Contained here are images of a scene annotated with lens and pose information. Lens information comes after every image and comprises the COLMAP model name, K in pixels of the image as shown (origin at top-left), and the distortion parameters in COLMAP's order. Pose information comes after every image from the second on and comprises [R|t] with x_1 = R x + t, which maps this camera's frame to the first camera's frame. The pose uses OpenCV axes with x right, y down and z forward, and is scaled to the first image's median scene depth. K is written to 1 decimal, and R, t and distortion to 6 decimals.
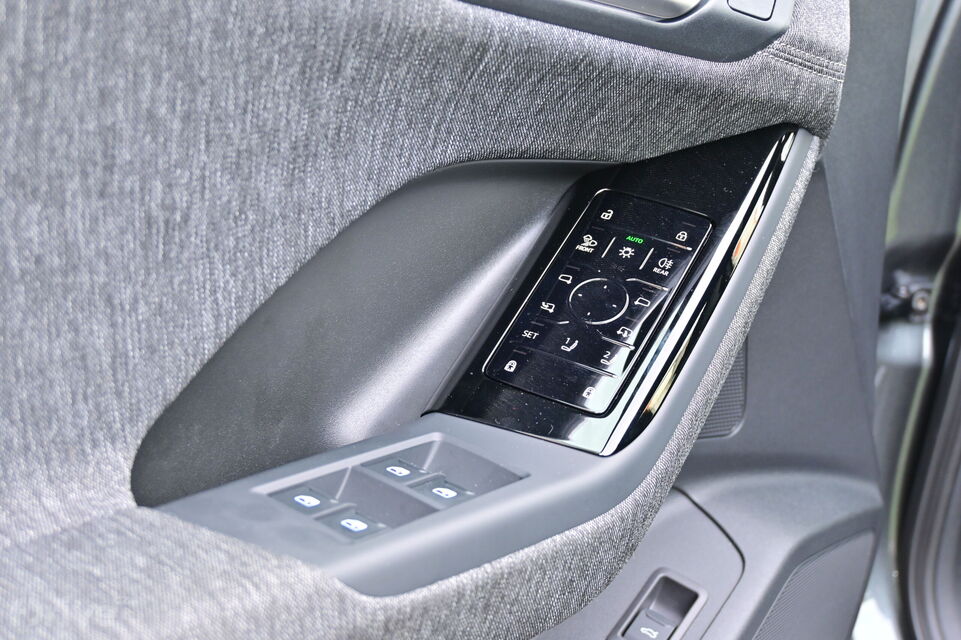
lens RADIAL K [[1413.2, 0, 481.6], [0, 1413.2, 320.3], [0, 0, 1]] dist [0.000275, 0.000000]
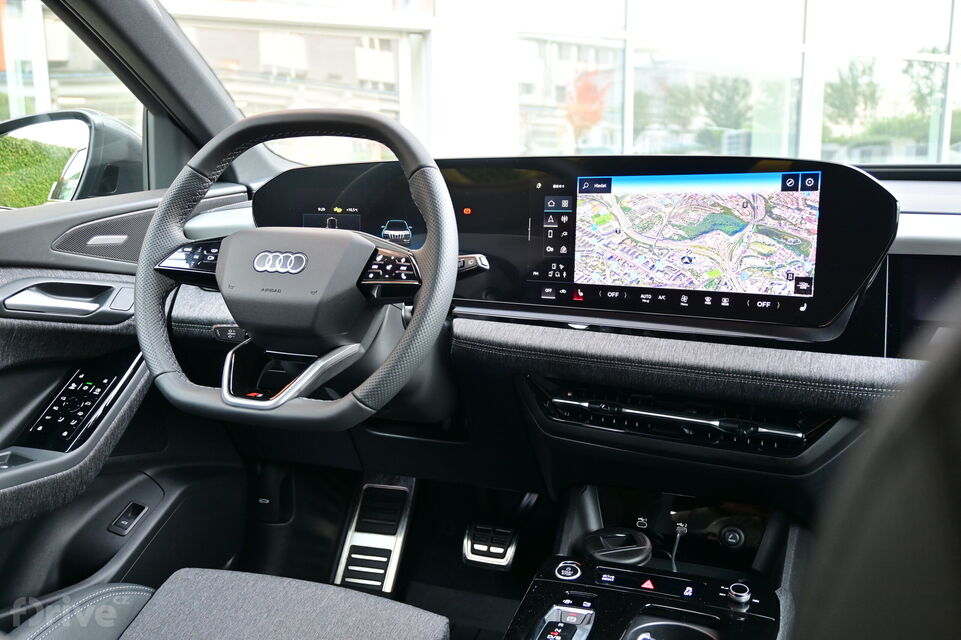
lens RADIAL K [[845.0, 0, 480.1], [0, 845.0, 318.2], [0, 0, 1]] dist [0.011924, -0.001769]
pose [[0.959319, -0.072482, 0.272862, 0.481847], [0.107155, 0.987641, -0.114380, 0.116624], [-0.261199, 0.138965, 0.955230, -1.114119]]
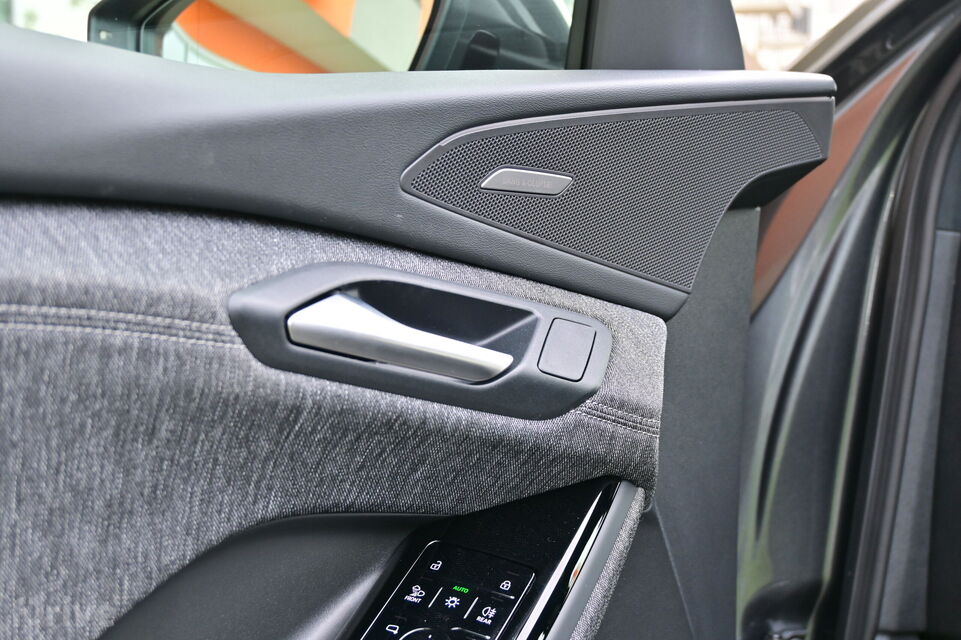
lens RADIAL K [[1413.2, 0, 482.2], [0, 1413.2, 321.2], [0, 0, 1]] dist [0.000275, 0.000000]
pose [[0.999139, -0.006873, 0.040908, 0.092872], [0.016678, 0.969520, -0.244445, 0.006681], [-0.037981, 0.244917, 0.968800, -0.061111]]
